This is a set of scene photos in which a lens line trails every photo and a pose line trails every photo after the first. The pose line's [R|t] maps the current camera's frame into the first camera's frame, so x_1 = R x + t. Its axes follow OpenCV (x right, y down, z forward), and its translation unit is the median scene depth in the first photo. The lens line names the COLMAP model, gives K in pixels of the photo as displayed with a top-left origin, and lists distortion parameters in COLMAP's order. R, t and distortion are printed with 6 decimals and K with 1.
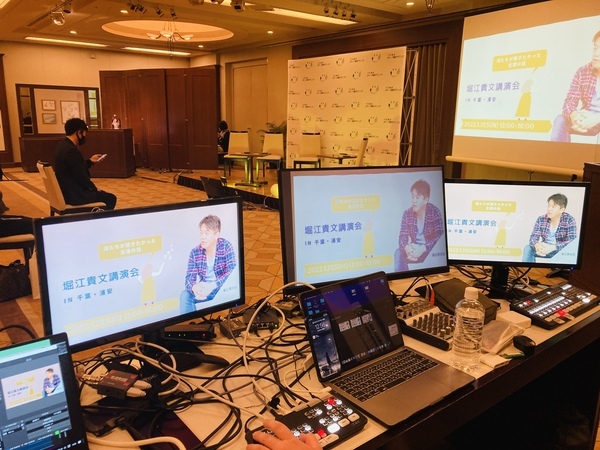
lens RADIAL K [[491.4, 0, 297.8], [0, 491.4, 224.2], [0, 0, 1]] dist [-0.005911, -0.003858]
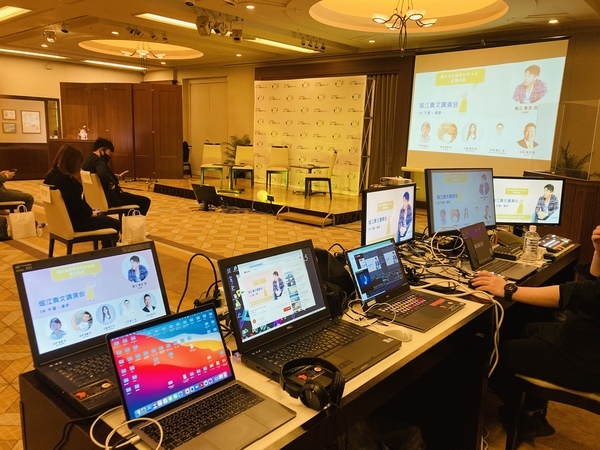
lens RADIAL K [[491.4, 0, 302.1], [0, 491.4, 224.0], [0, 0, 1]] dist [-0.005911, -0.003858]
pose [[0.983004, -0.014760, 0.182987, -0.146578], [0.019321, 0.999545, -0.023170, 0.022659], [-0.182562, 0.026311, 0.982842, -0.128713]]
